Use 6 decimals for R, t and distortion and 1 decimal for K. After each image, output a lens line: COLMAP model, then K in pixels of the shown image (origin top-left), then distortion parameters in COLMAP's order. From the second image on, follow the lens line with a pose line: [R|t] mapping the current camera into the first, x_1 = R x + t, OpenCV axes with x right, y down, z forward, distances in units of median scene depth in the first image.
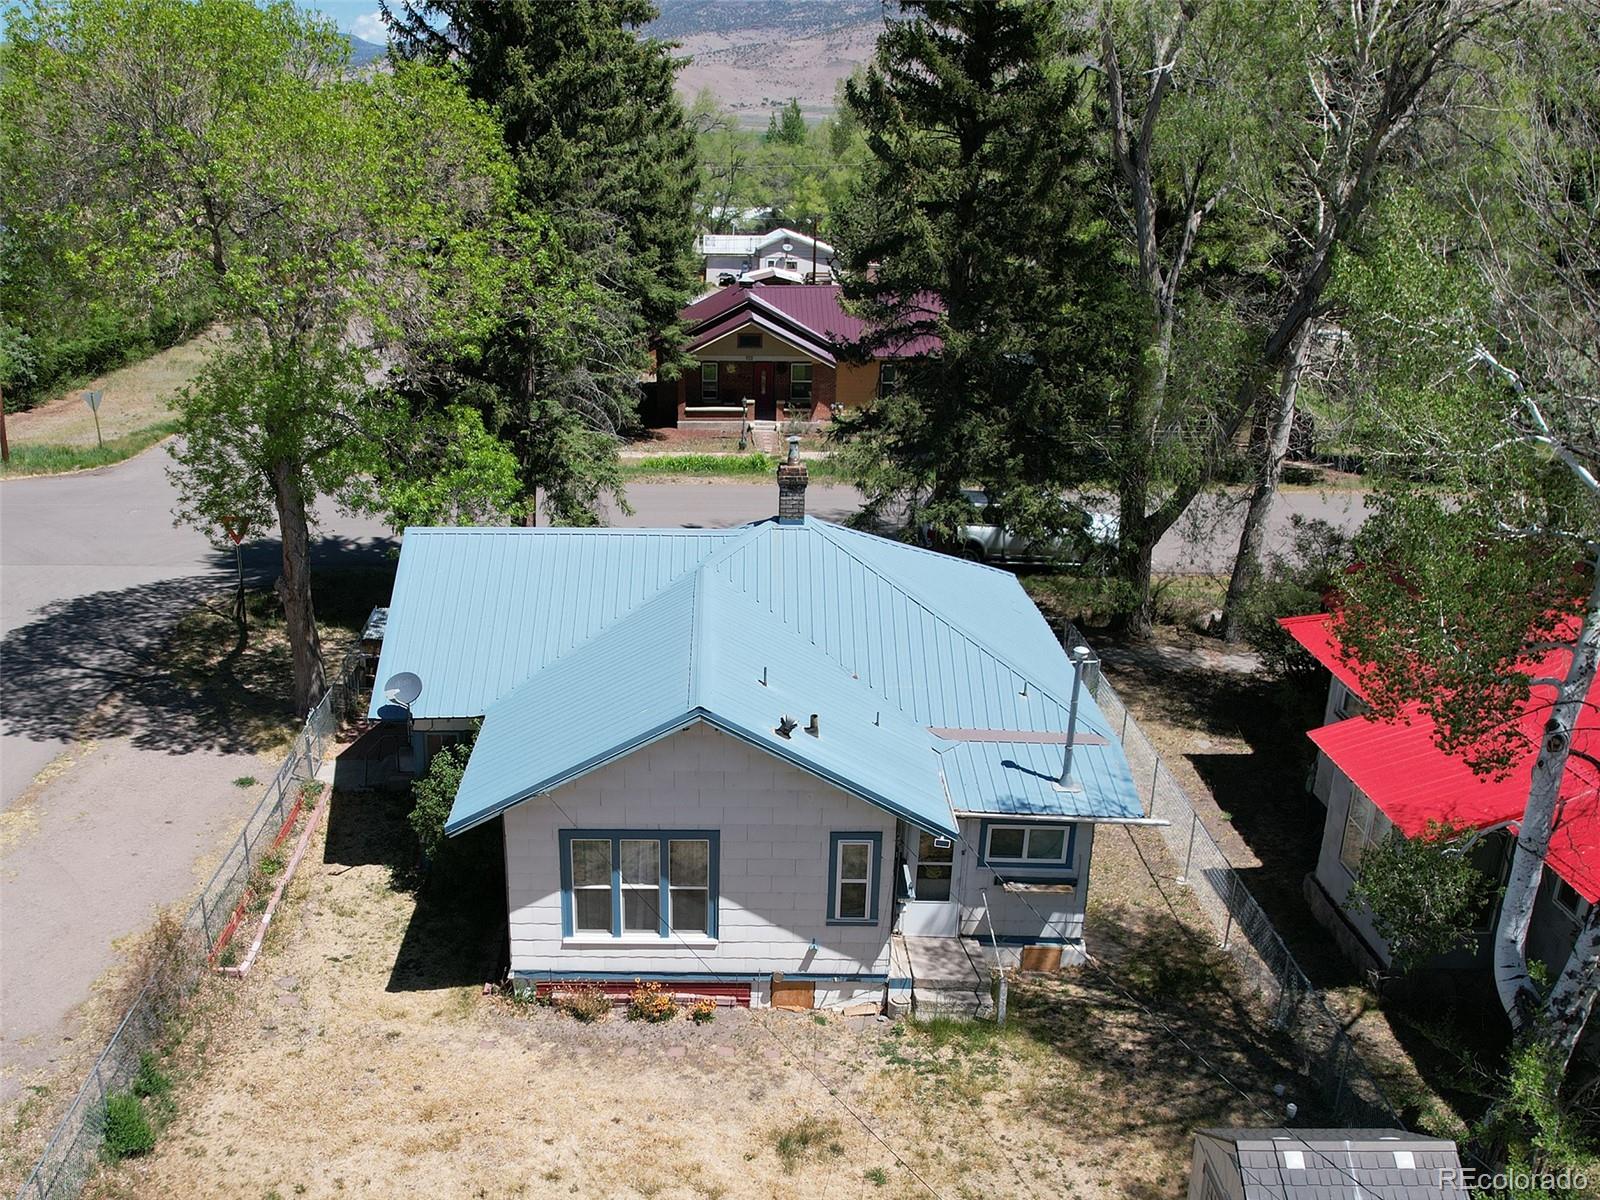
lens RADIAL K [[1551.4, 0, 696.1], [0, 1551.4, 807.6], [0, 0, 1]] dist [-0.058115, 0.034745]
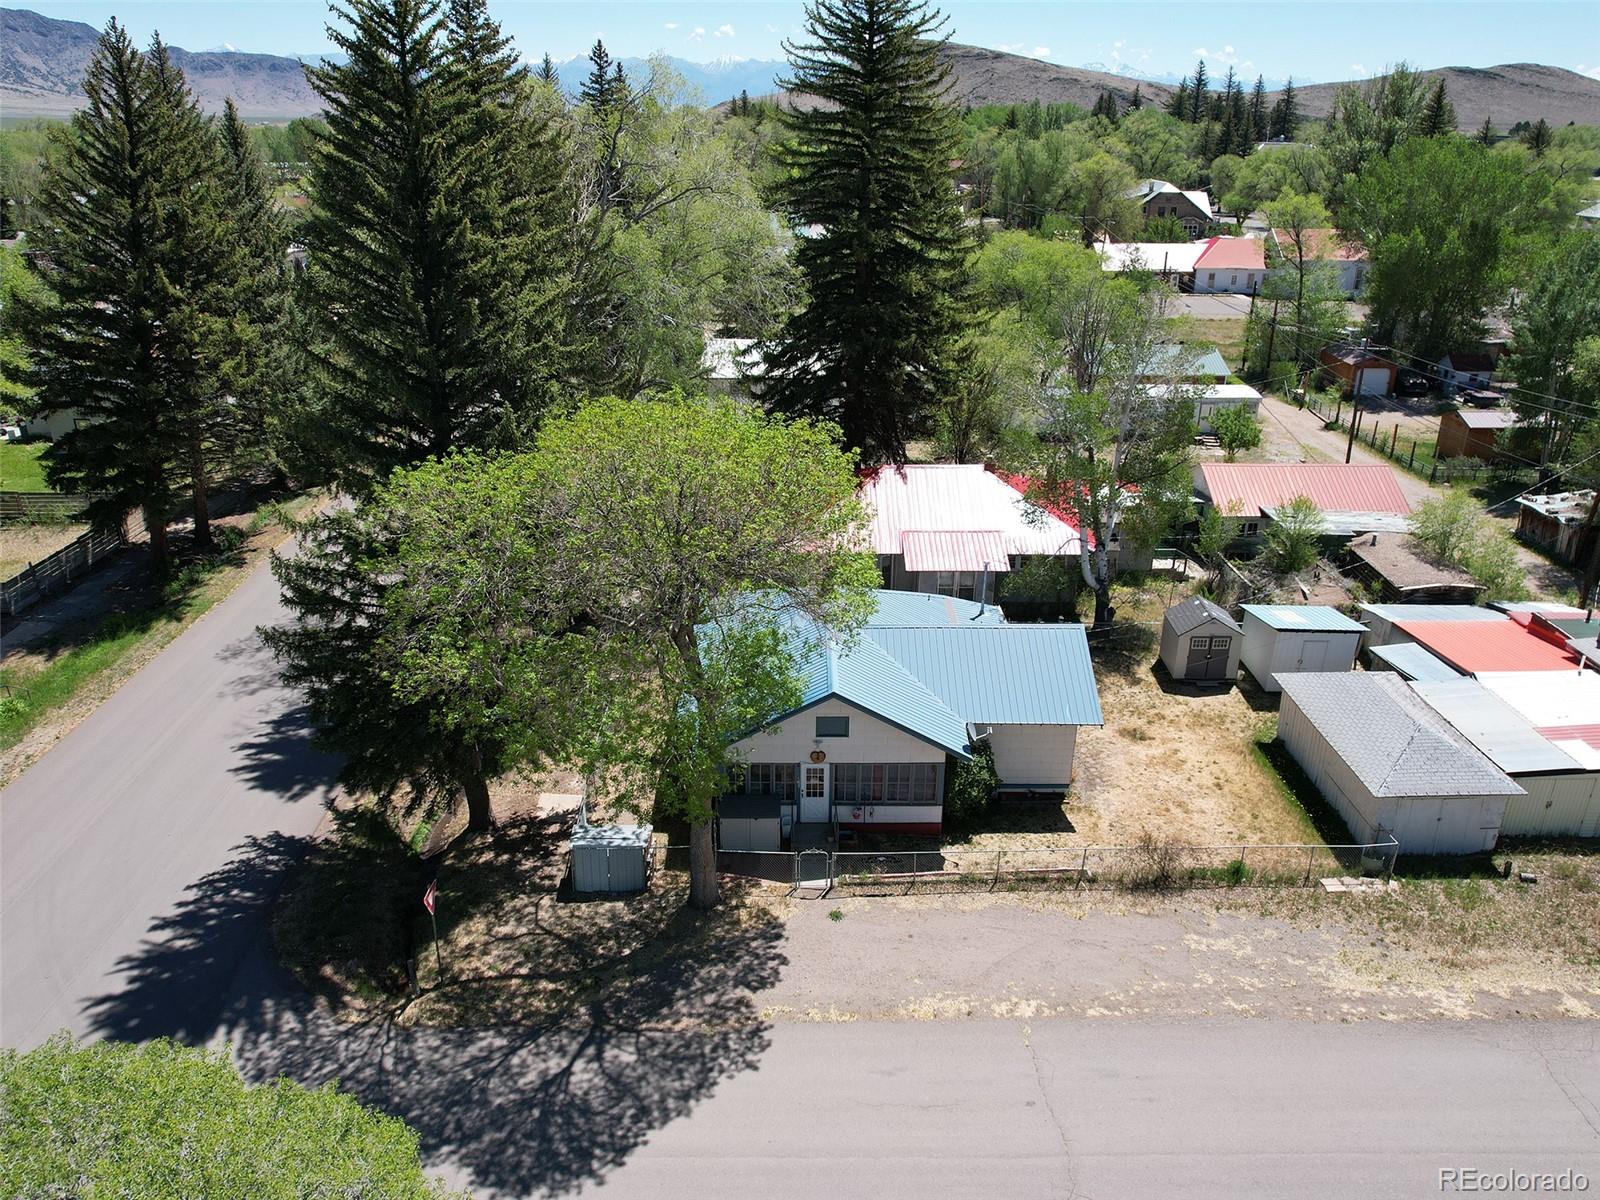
lens RADIAL K [[1167.8, 0, 800.0], [0, 1167.8, 600.0], [0, 0, 1]] dist [-0.067758, 0.052455]
pose [[-0.032642, -0.394008, 0.918527, -1.511291], [0.392508, 0.840129, 0.374327, -0.875585], [-0.919169, 0.372748, 0.127228, 1.050909]]
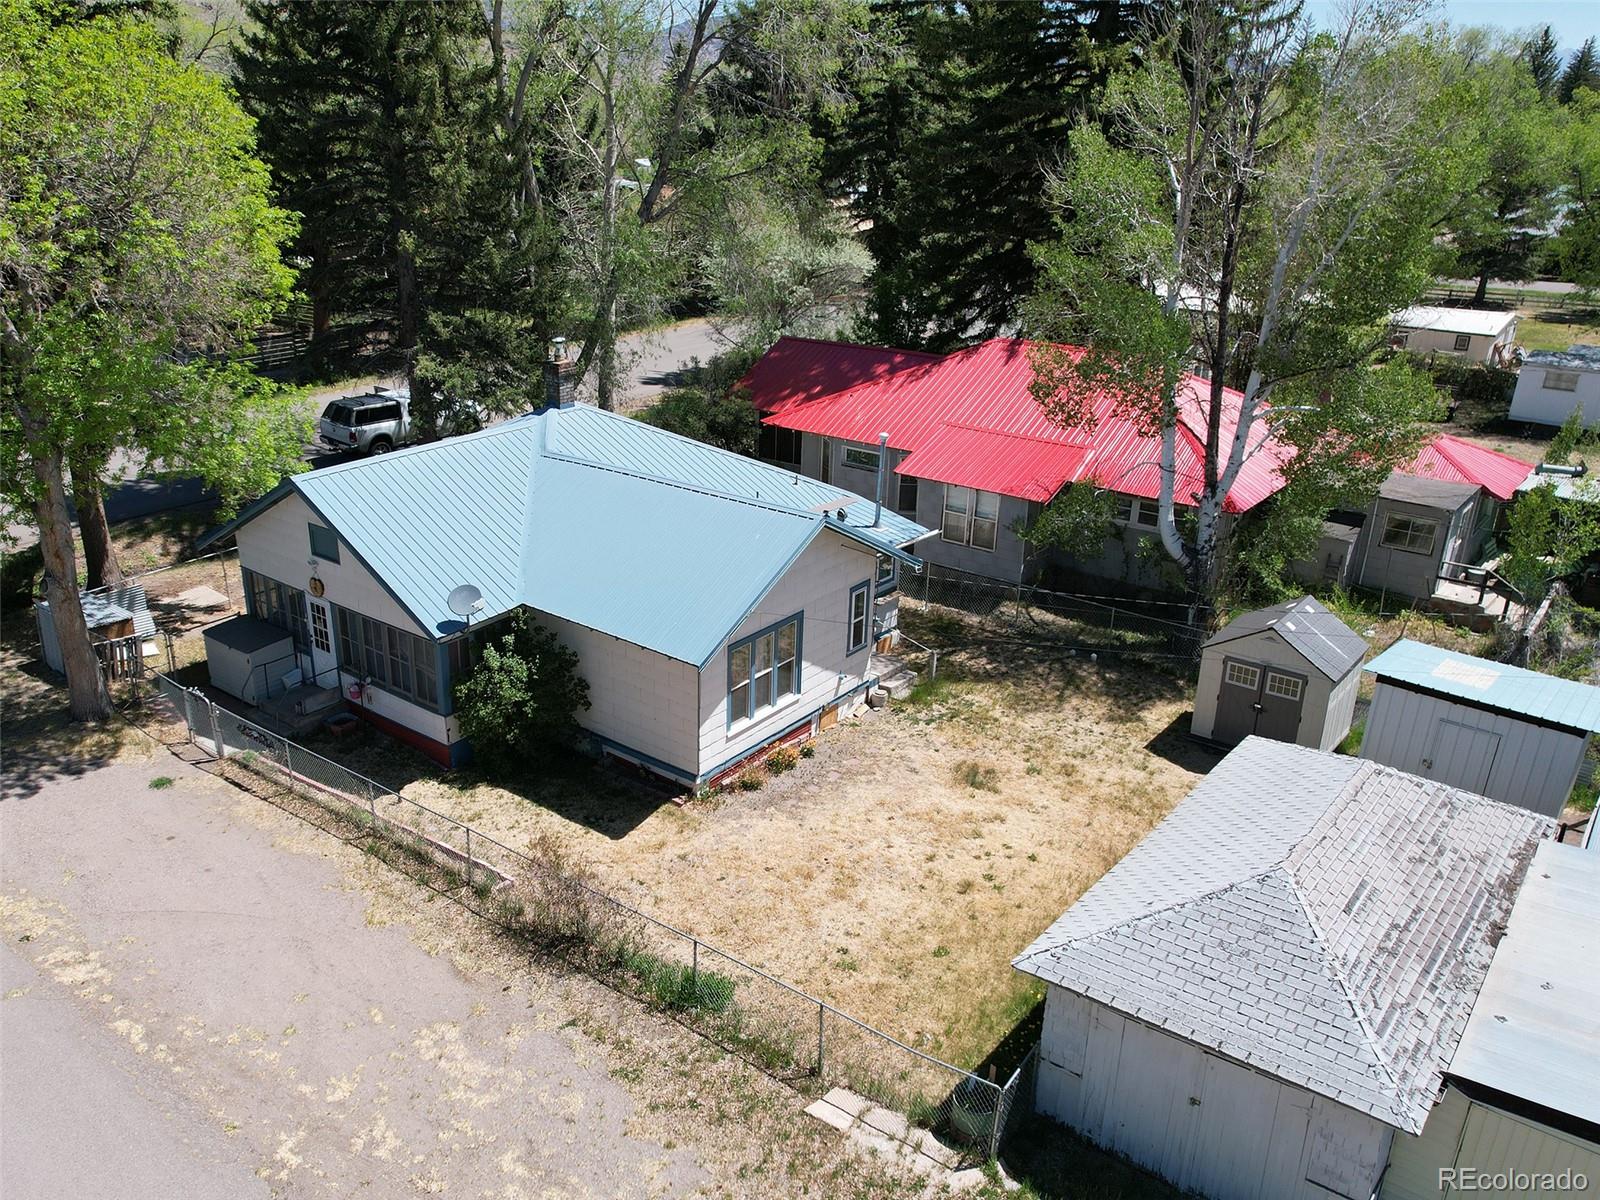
lens RADIAL K [[1272.8, 0, 720.9], [0, 1272.8, 654.8], [0, 0, 1]] dist [-0.056178, 0.011838]
pose [[0.626248, -0.309570, 0.715528, -0.801185], [0.313067, 0.940393, 0.132853, -0.113585], [-0.714004, 0.140809, 0.685836, 0.288066]]
